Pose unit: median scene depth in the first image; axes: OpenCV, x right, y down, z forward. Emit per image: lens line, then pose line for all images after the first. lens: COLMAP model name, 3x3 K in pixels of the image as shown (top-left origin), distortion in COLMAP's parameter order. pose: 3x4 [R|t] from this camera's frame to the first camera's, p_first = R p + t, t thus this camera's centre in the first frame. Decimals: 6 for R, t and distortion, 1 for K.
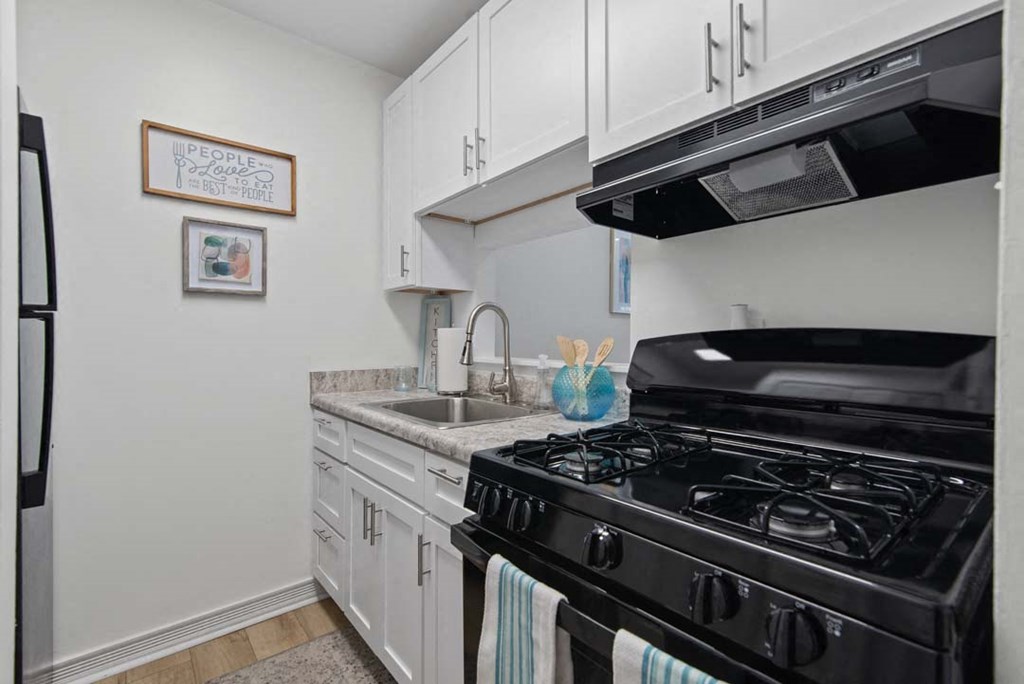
lens RADIAL K [[463.2, 0, 509.6], [0, 463.2, 342.2], [0, 0, 1]] dist [0.001816, 0.000189]
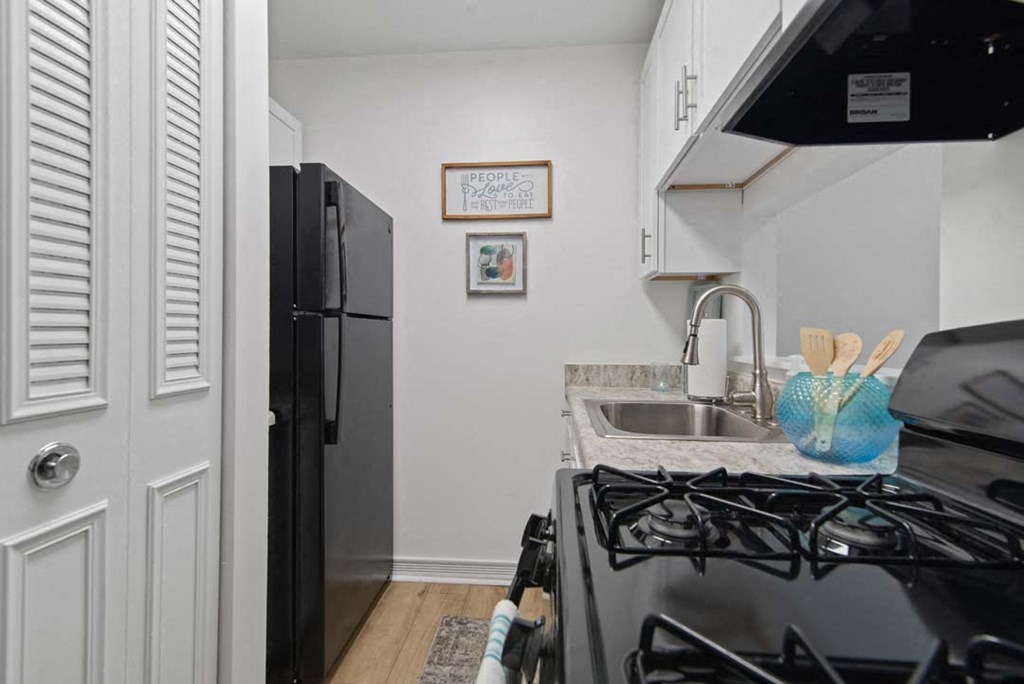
lens RADIAL K [[463.2, 0, 509.2], [0, 463.2, 335.5], [0, 0, 1]] dist [0.001816, 0.000189]
pose [[0.708340, 0.004663, -0.705856, 0.238916], [-0.007114, 0.999975, -0.000533, 0.001185], [0.705835, 0.005400, 0.708356, 0.195738]]
